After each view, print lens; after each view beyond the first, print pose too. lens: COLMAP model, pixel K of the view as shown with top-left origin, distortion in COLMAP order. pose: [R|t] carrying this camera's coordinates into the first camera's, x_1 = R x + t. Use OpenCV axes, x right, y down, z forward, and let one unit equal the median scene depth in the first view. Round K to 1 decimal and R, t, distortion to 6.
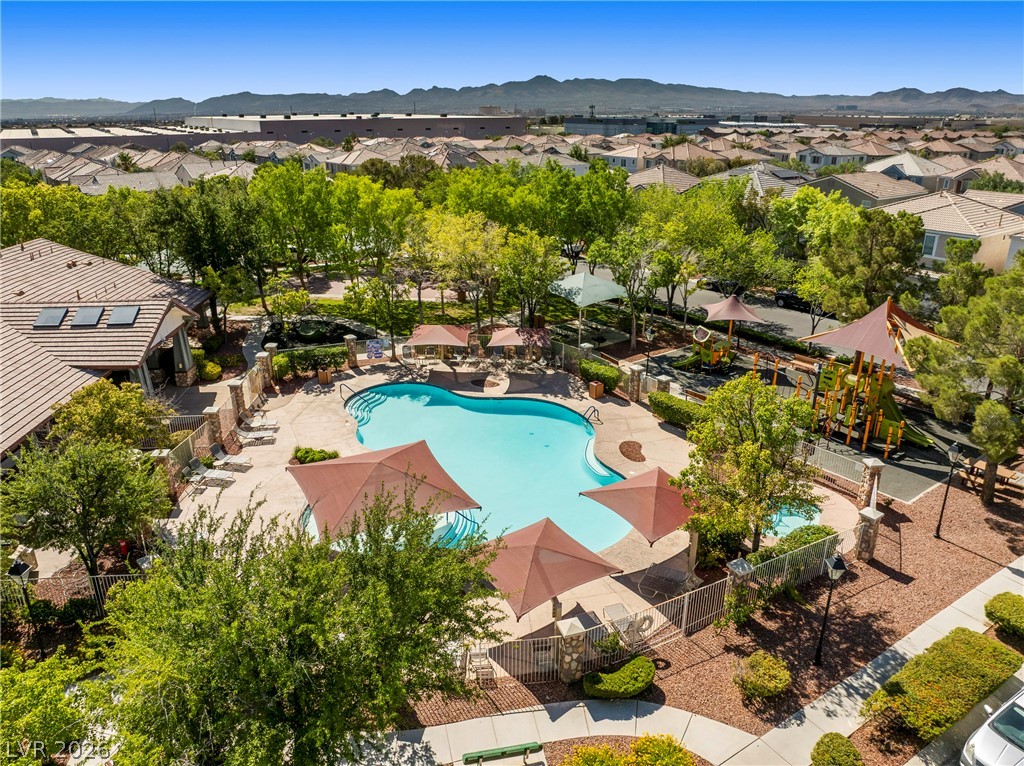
lens RADIAL K [[722.3, 0, 515.3], [0, 722.3, 383.0], [0, 0, 1]] dist [-0.052562, 0.026313]
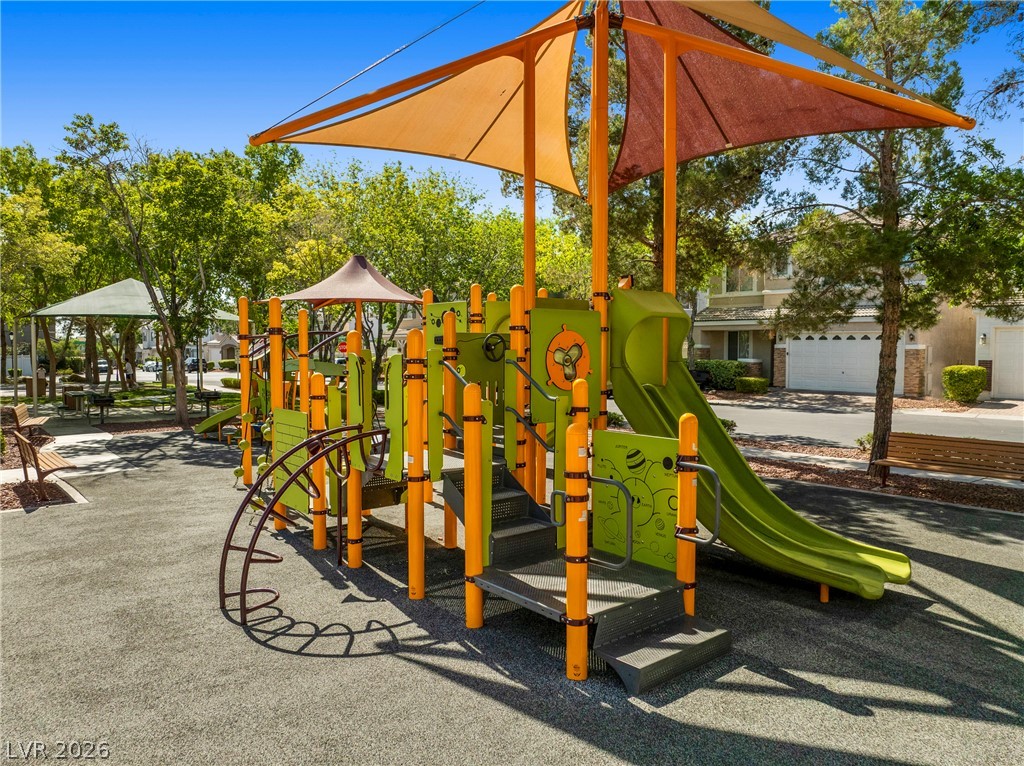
lens RADIAL K [[722.3, 0, 515.3], [0, 722.3, 383.0], [0, 0, 1]] dist [-0.052562, 0.026313]
pose [[0.998366, -0.005510, 0.056881, 0.114734], [0.022530, 0.952678, -0.303147, 0.021352], [-0.052519, 0.303933, 0.951245, 0.196550]]
